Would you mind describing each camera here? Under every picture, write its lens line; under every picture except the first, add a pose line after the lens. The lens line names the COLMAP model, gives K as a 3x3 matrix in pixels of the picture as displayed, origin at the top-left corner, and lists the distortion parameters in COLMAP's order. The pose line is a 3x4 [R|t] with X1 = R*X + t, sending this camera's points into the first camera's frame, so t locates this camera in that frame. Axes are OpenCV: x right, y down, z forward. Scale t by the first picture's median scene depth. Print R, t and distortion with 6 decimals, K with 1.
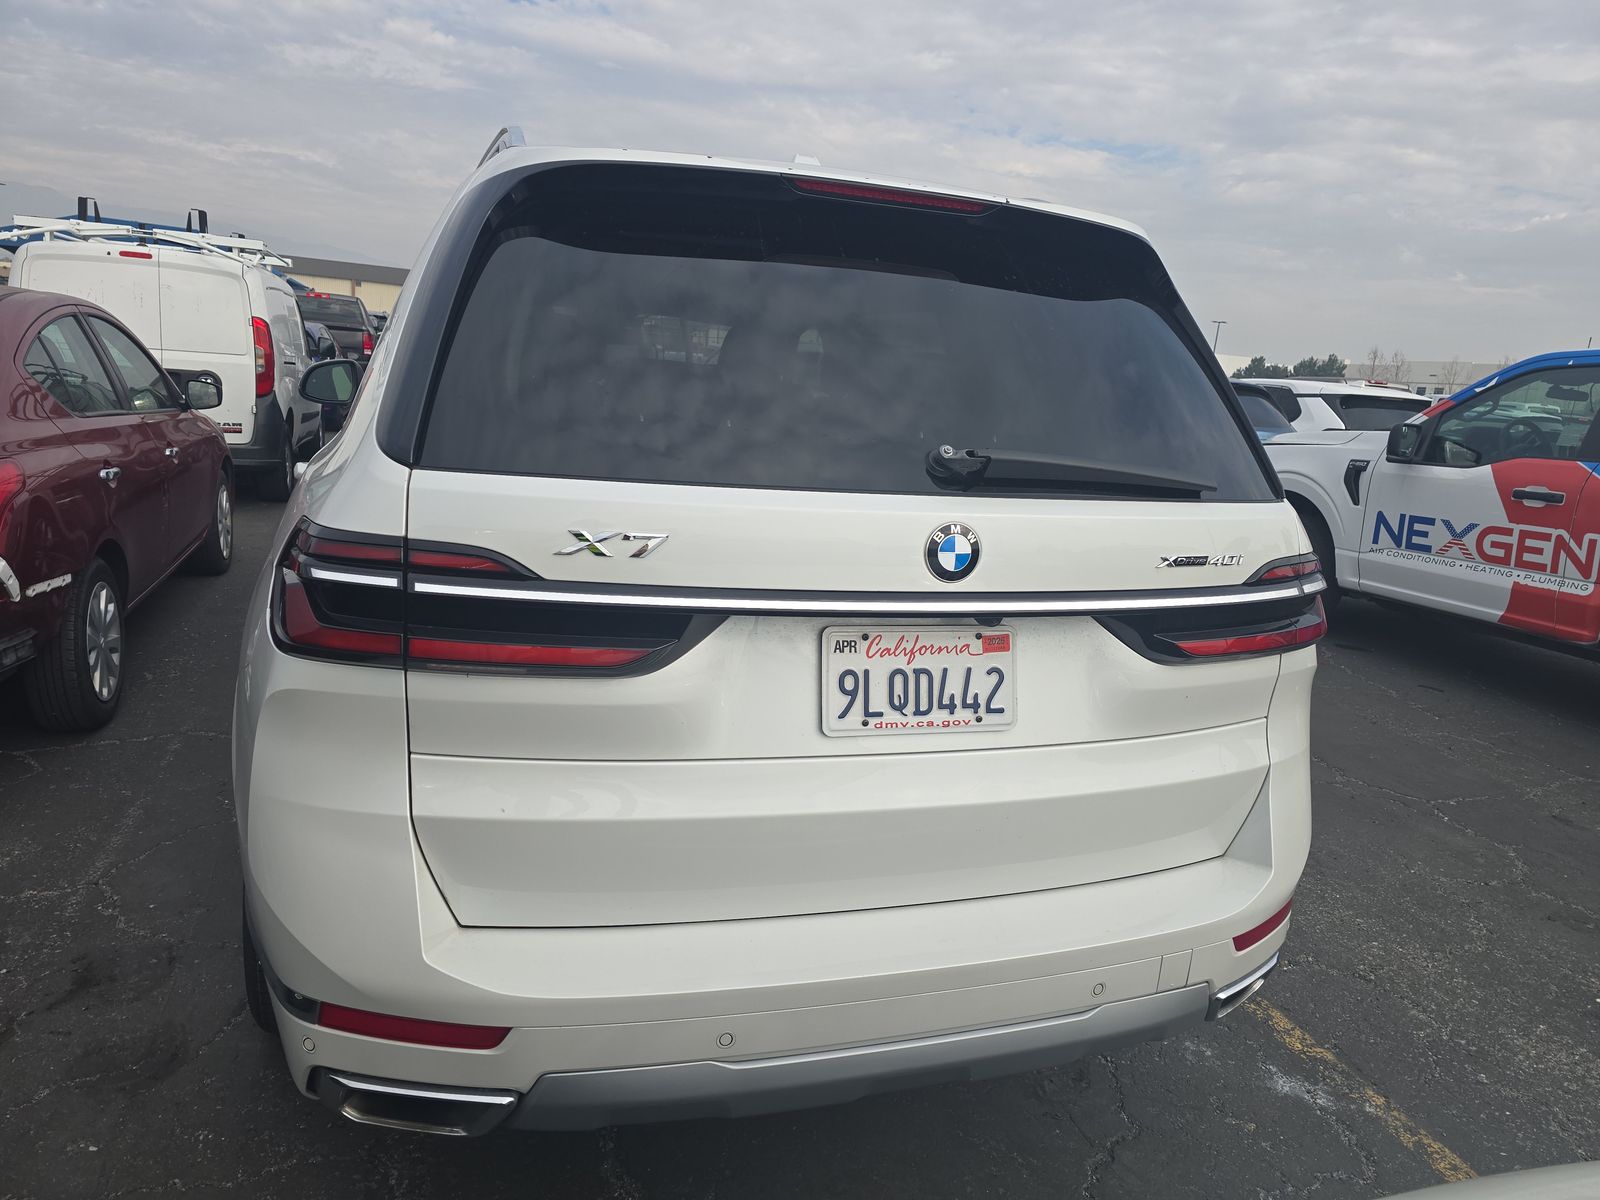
lens RADIAL K [[1058.6, 0, 803.0], [0, 1058.6, 590.2], [0, 0, 1]] dist [0.053312, -0.041172]
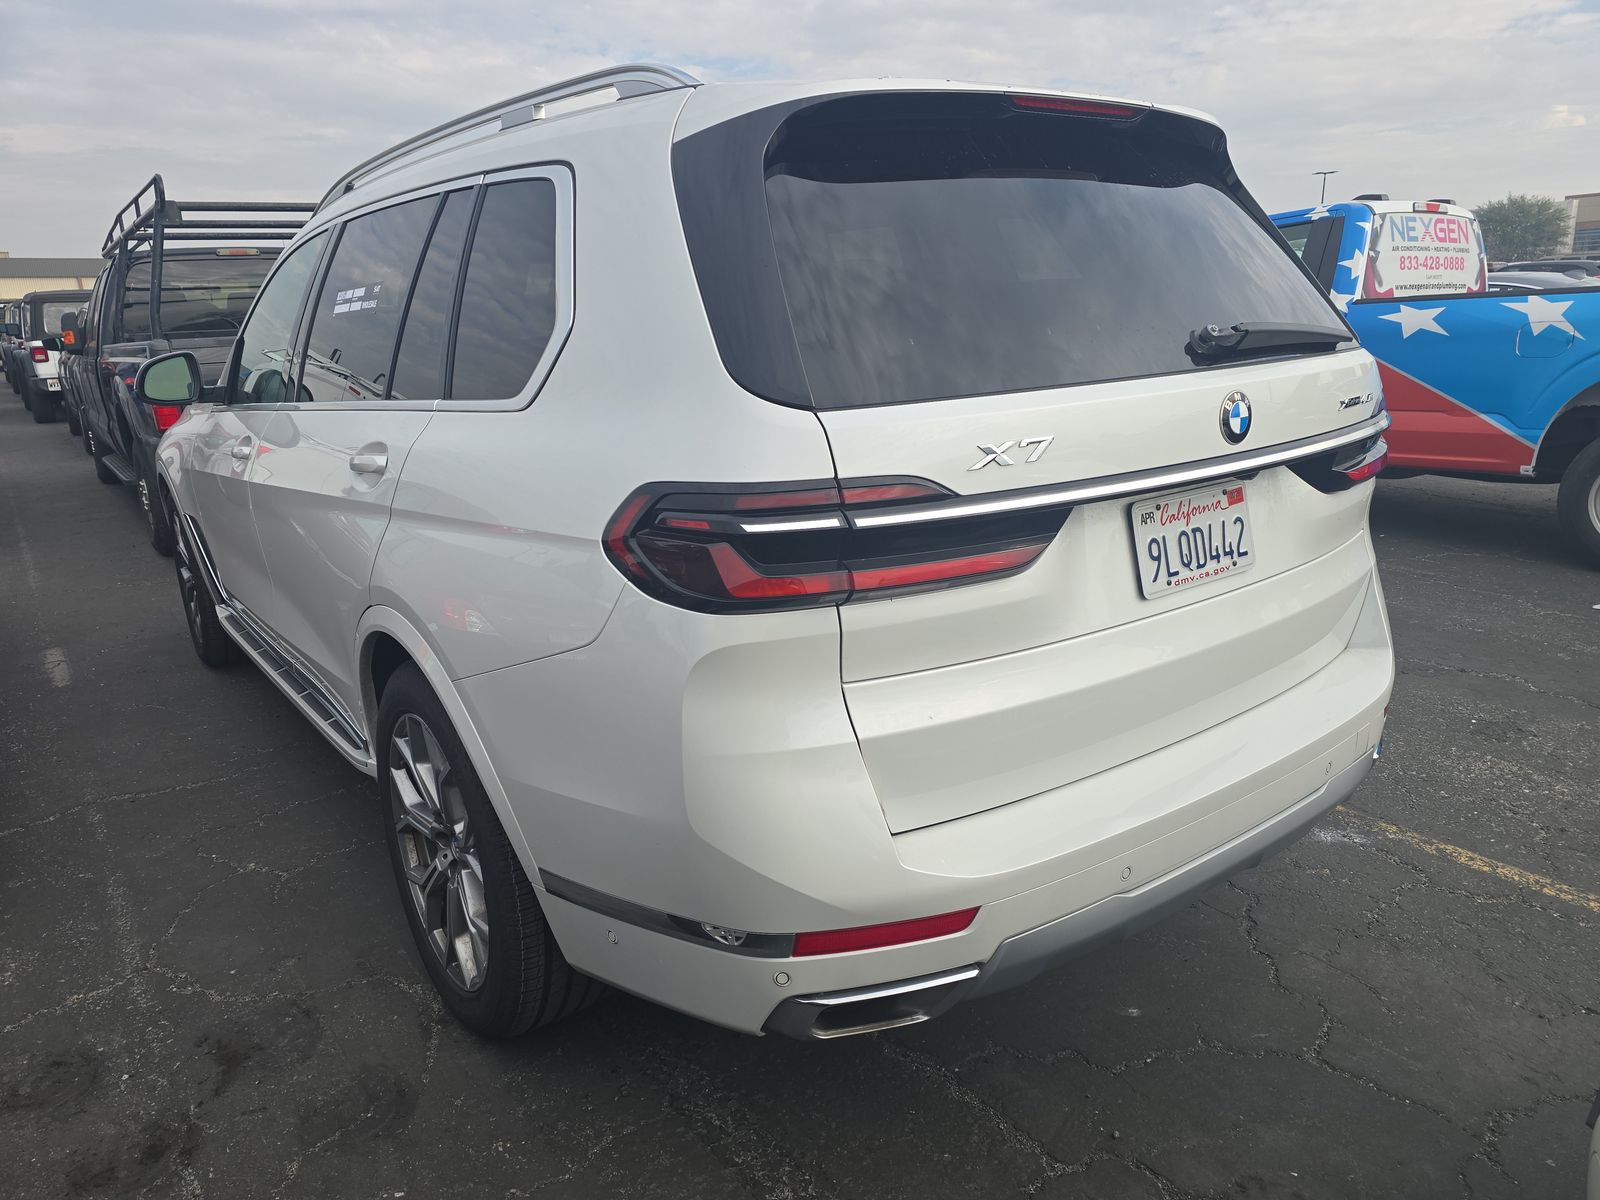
lens RADIAL K [[1058.6, 0, 800.4], [0, 1058.6, 599.5], [0, 0, 1]] dist [0.053312, -0.041172]
pose [[0.945022, -0.192069, 0.264656, -0.611120], [0.173392, 0.980505, 0.092439, -0.030087], [-0.277251, -0.041468, 0.959902, 0.013593]]
